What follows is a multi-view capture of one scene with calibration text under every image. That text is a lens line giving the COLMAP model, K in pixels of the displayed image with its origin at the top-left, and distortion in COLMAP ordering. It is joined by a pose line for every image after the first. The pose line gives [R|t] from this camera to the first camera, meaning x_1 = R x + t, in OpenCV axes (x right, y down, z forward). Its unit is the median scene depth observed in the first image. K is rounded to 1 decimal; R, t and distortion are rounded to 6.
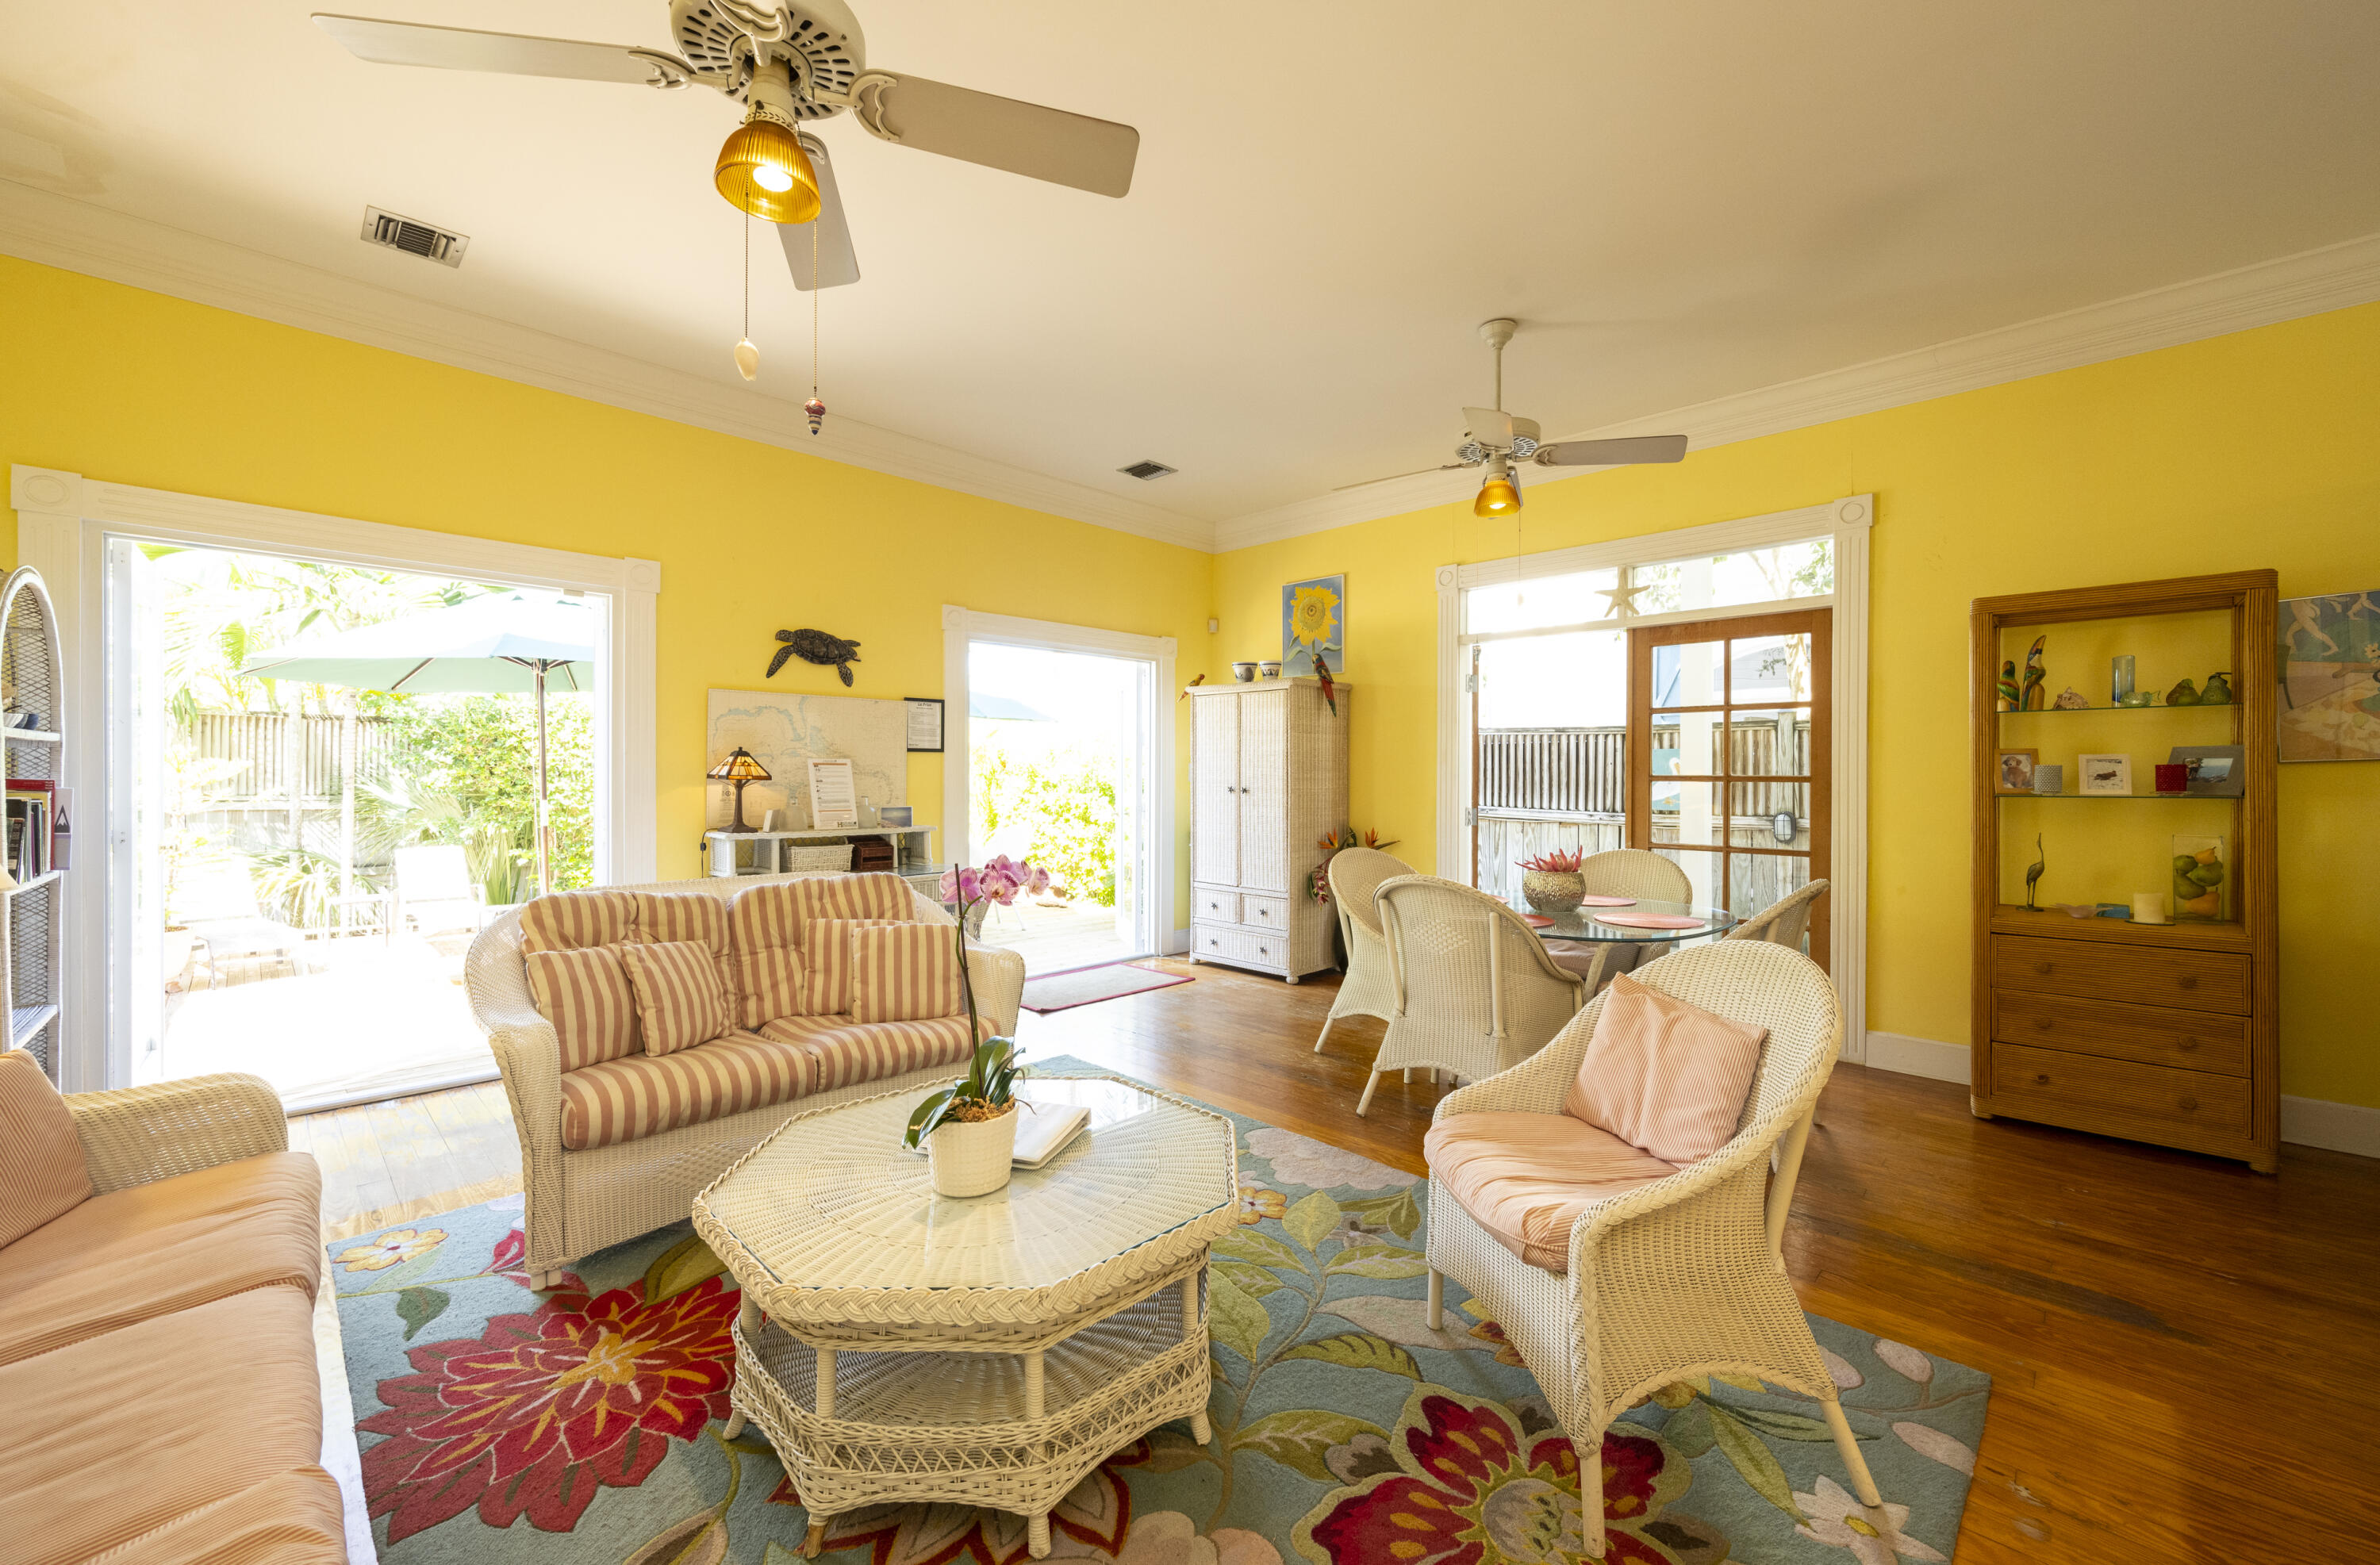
lens RADIAL K [[939.4, 0, 1197.5], [0, 939.4, 780.4], [0, 0, 1]] dist [-0.002902, -0.000214]
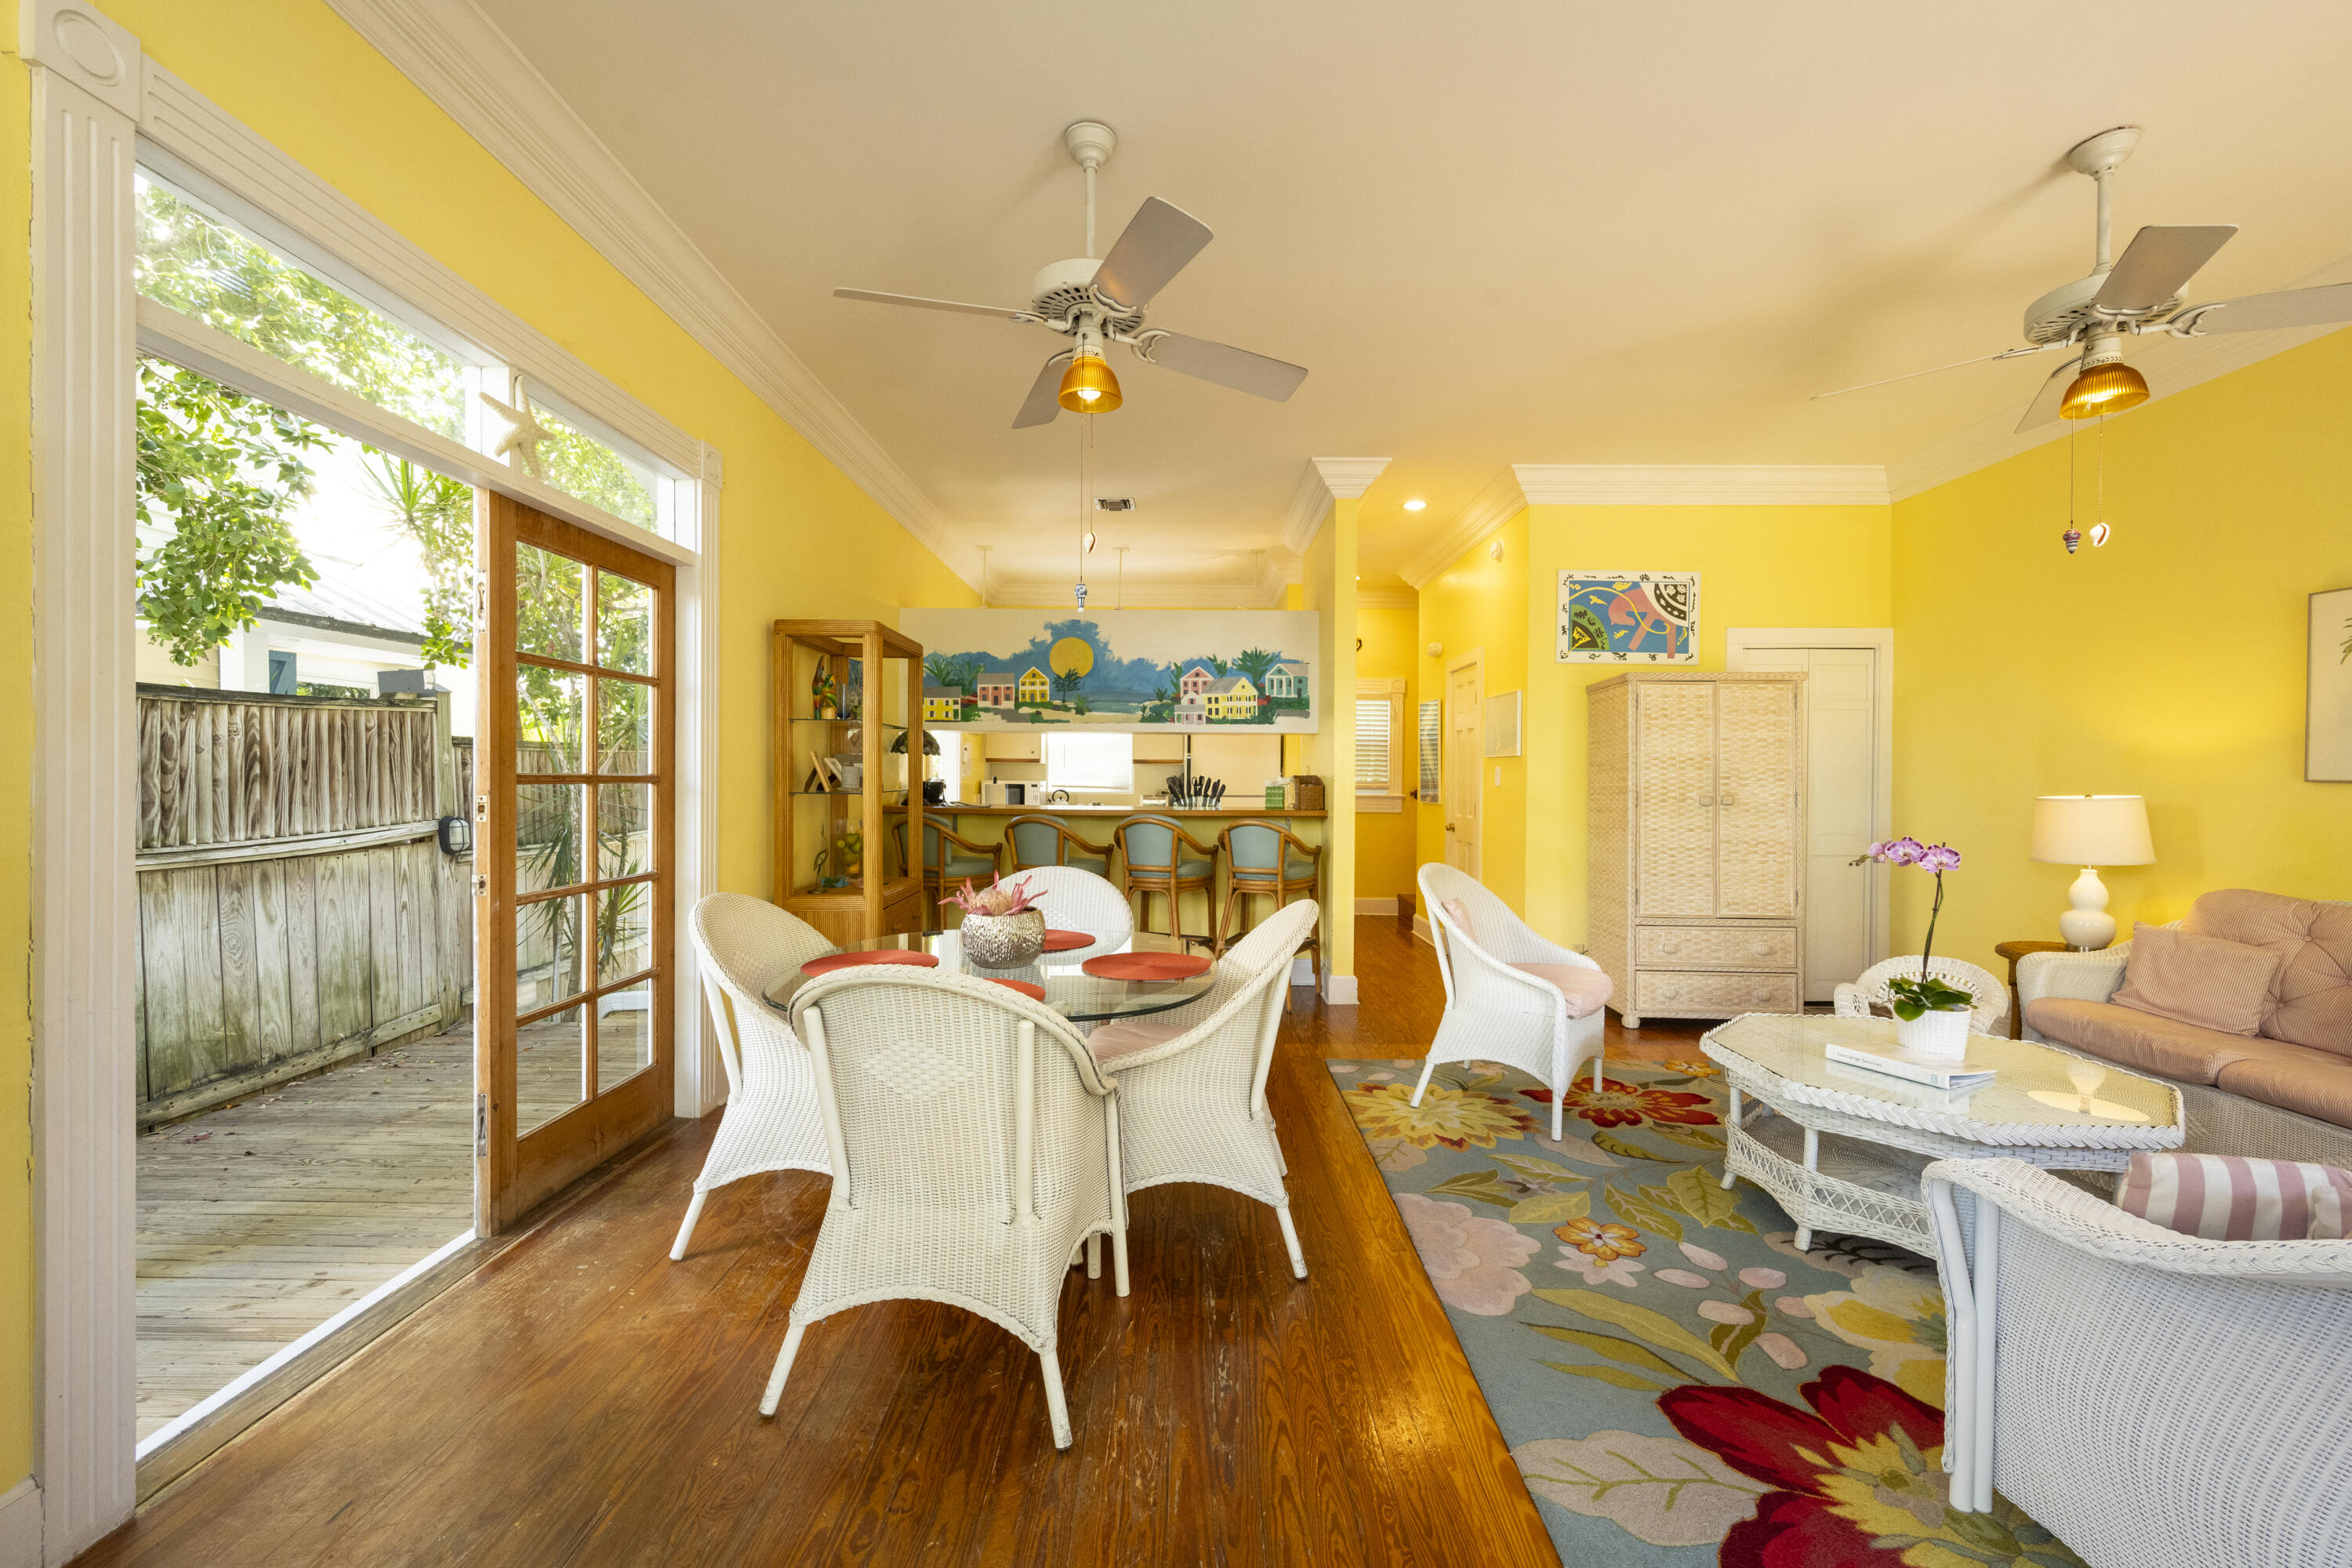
lens RADIAL K [[926.6, 0, 1179.5], [0, 926.6, 784.7], [0, 0, 1]] dist [-0.002799, 0.000341]
pose [[-0.696664, -0.012846, 0.717283, -0.181602], [-0.004796, 0.999901, 0.013250, -0.007793], [-0.717382, 0.005791, -0.696656, 1.140956]]
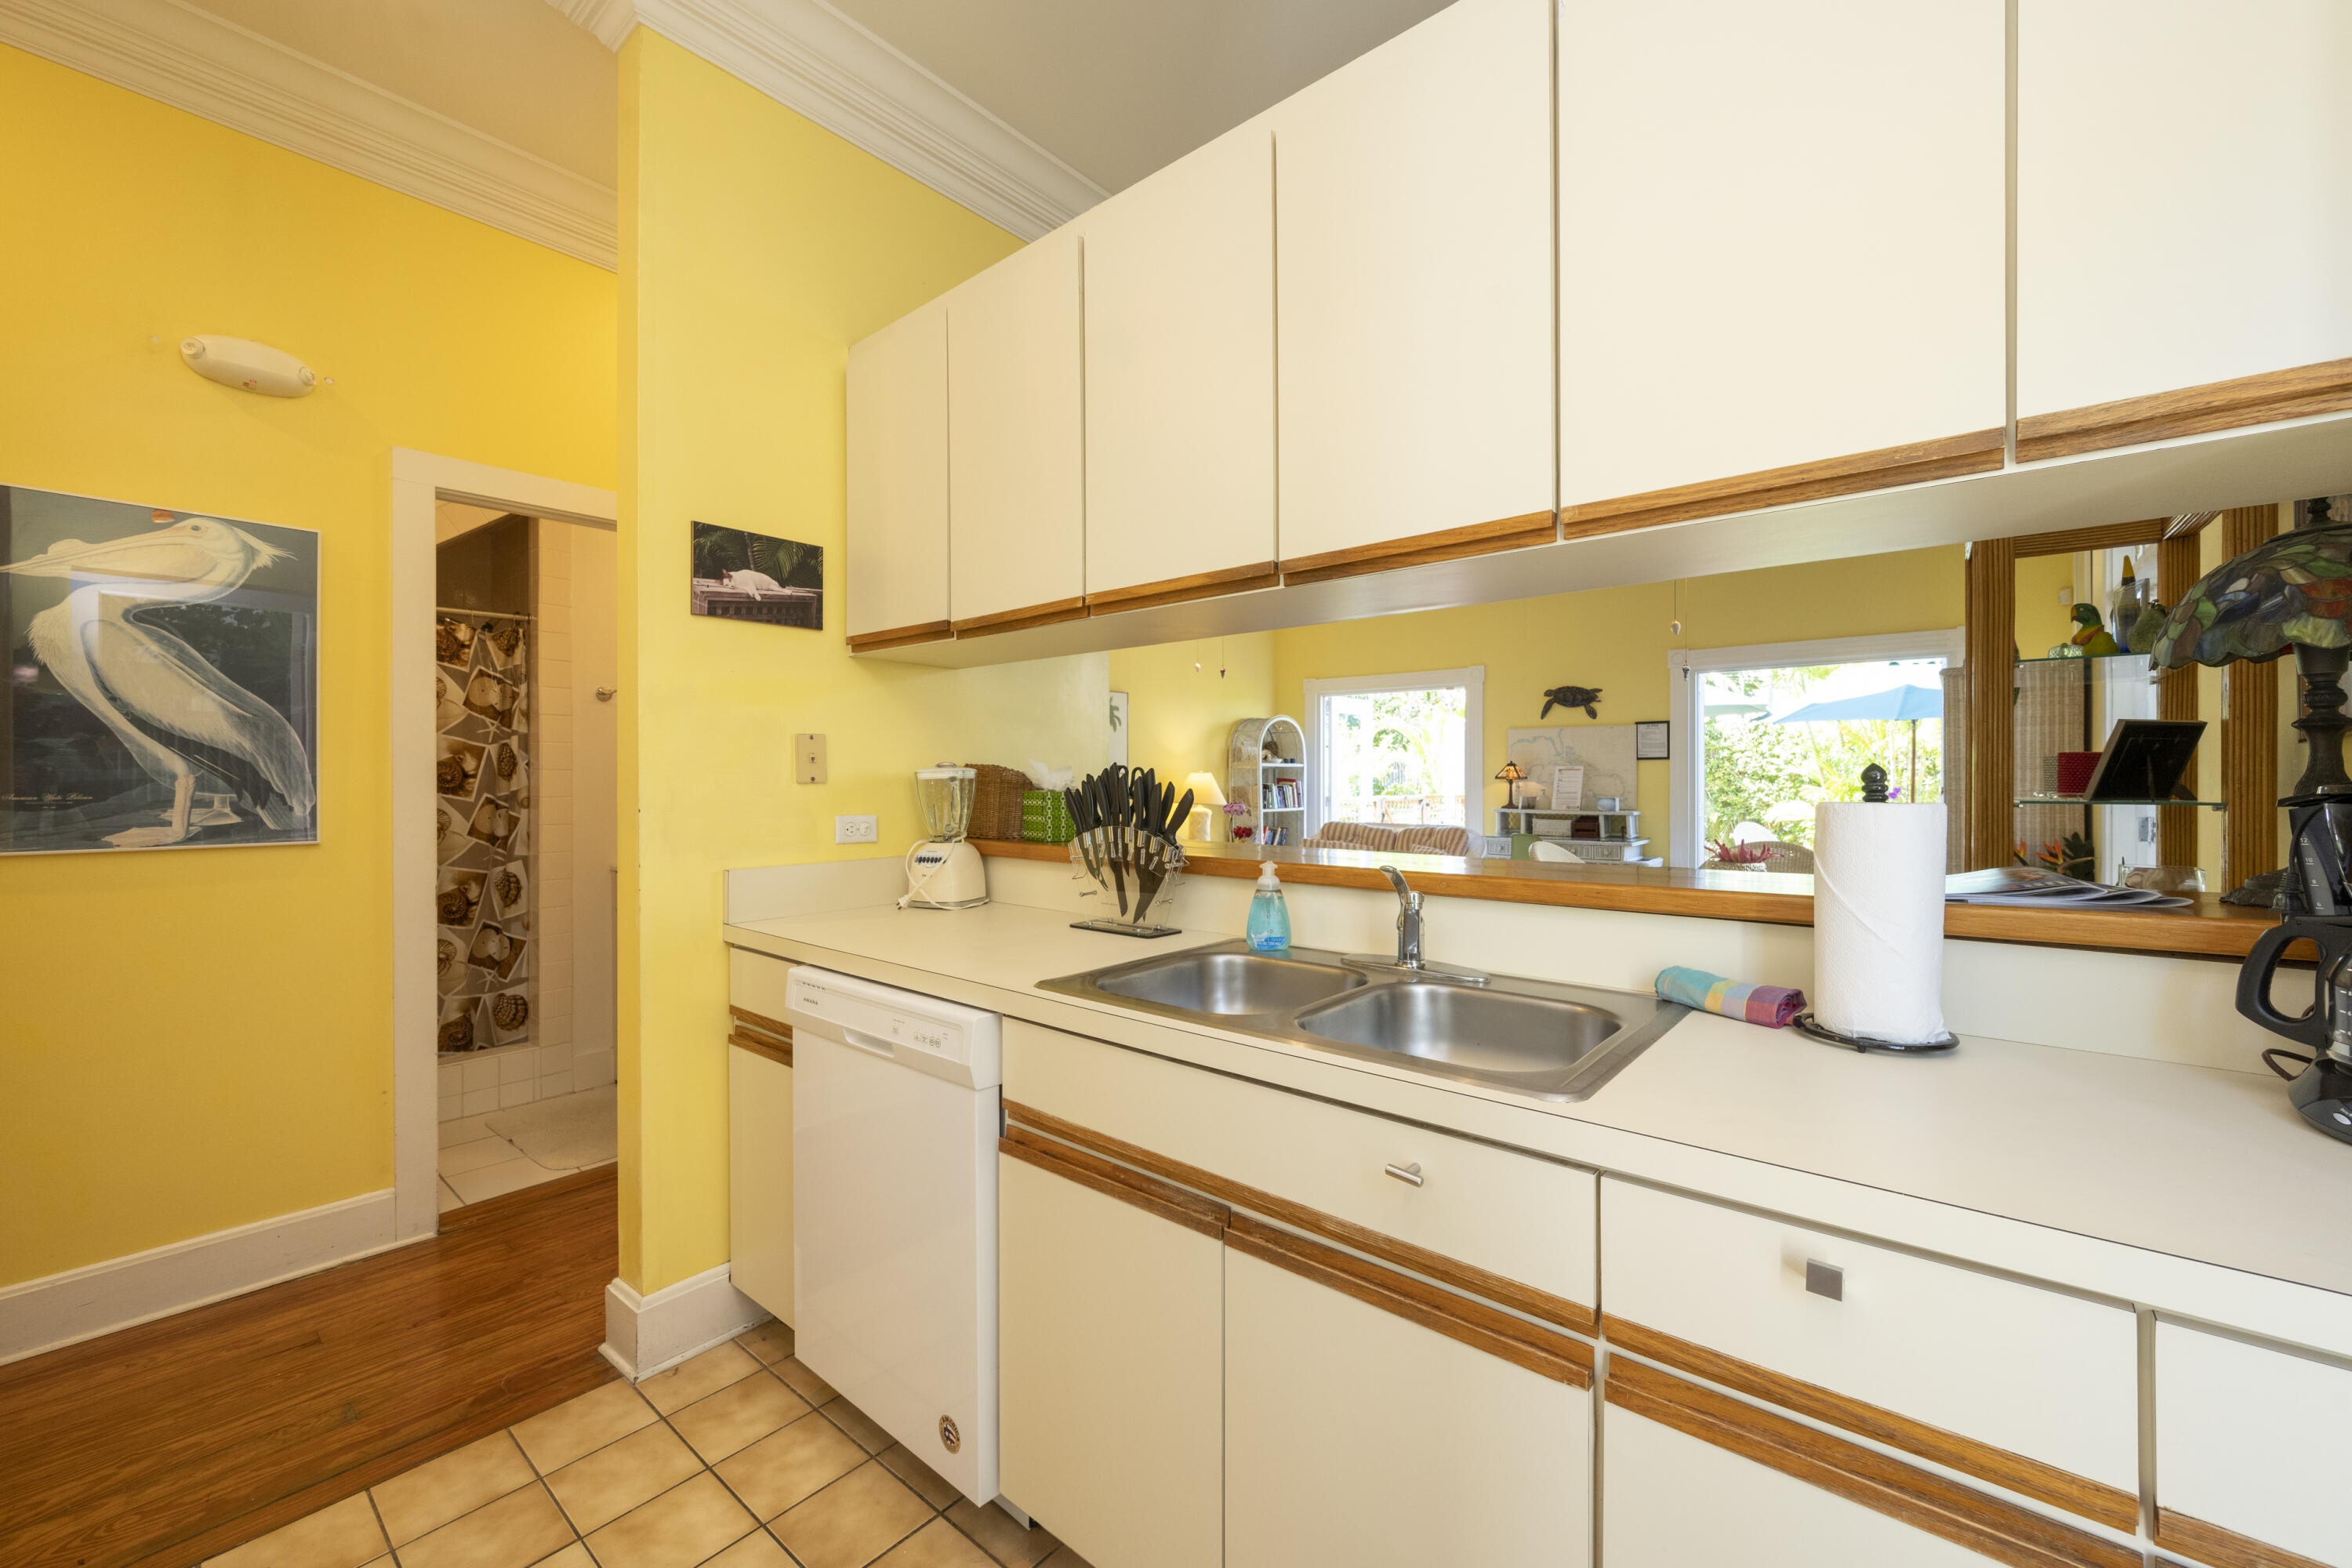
lens RADIAL K [[926.6, 0, 1177.4], [0, 926.6, 782.5], [0, 0, 1]] dist [-0.002799, 0.000341]
pose [[0.068916, 0.001468, -0.997621, 1.149611], [-0.005329, 0.999985, 0.001103, 0.006247], [0.997608, 0.005240, 0.068923, 0.225935]]
